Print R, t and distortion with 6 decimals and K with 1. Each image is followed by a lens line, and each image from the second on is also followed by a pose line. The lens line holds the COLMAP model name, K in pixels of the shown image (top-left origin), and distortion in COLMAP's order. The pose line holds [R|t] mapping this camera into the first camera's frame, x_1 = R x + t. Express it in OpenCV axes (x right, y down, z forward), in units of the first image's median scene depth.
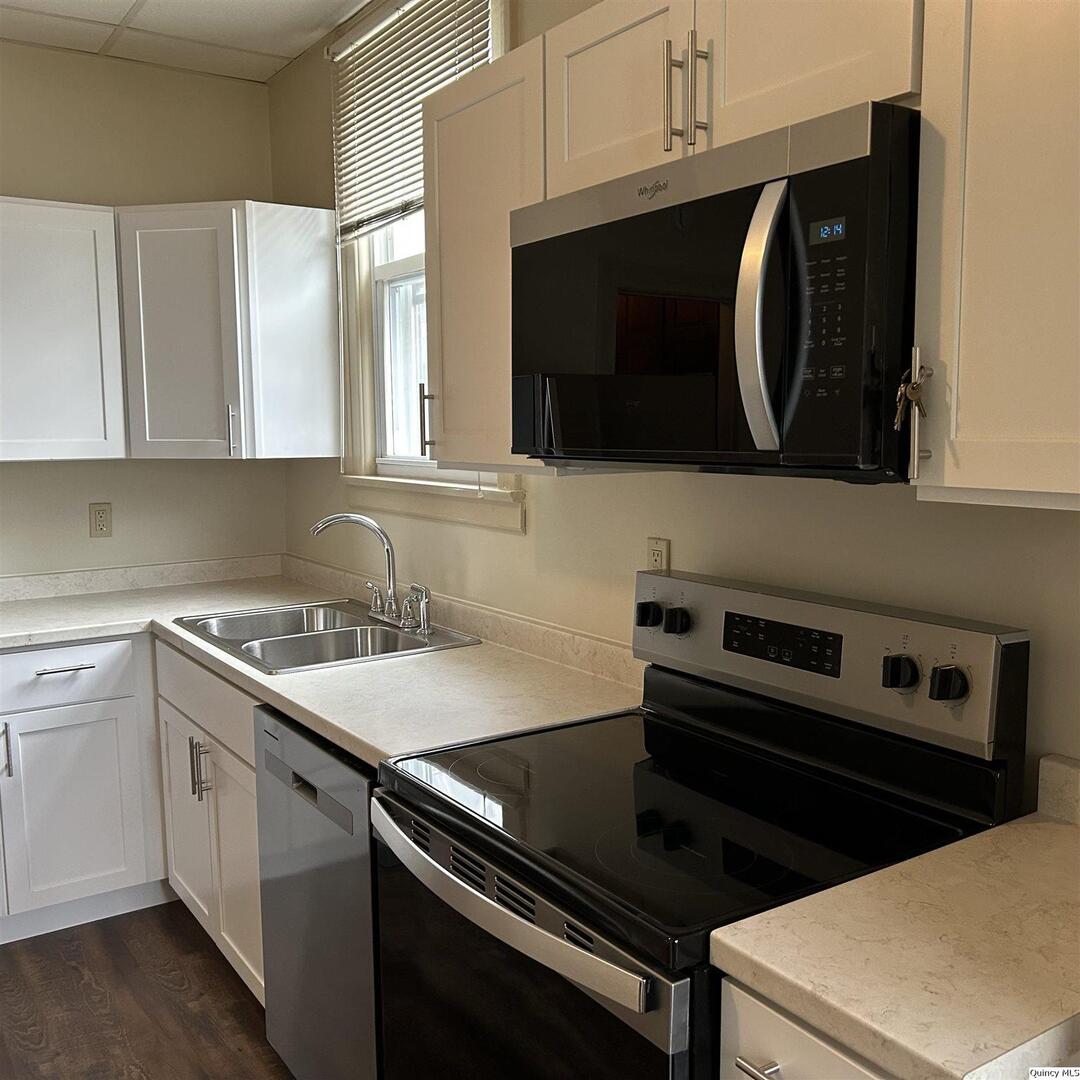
lens RADIAL K [[1090.2, 0, 537.7], [0, 1090.2, 538.9], [0, 0, 1]] dist [0.034452, 0.000000]
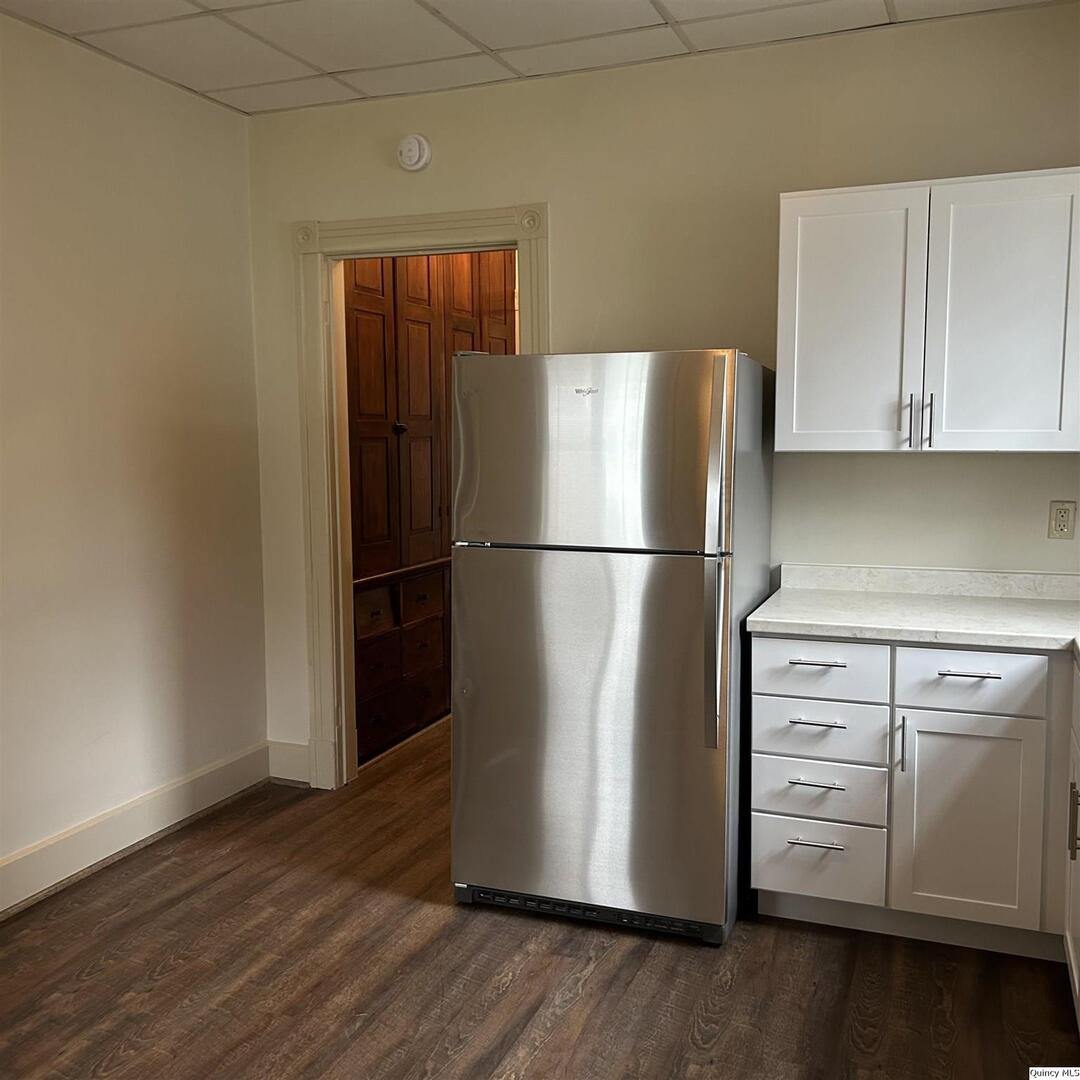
lens RADIAL K [[1090.2, 0, 537.2], [0, 1090.2, 544.4], [0, 0, 1]] dist [0.034452, 0.000000]
pose [[0.577269, 0.095326, -0.810971, 0.105424], [-0.086008, 0.994736, 0.055704, -0.012344], [0.812012, 0.037594, 0.582429, 0.147653]]
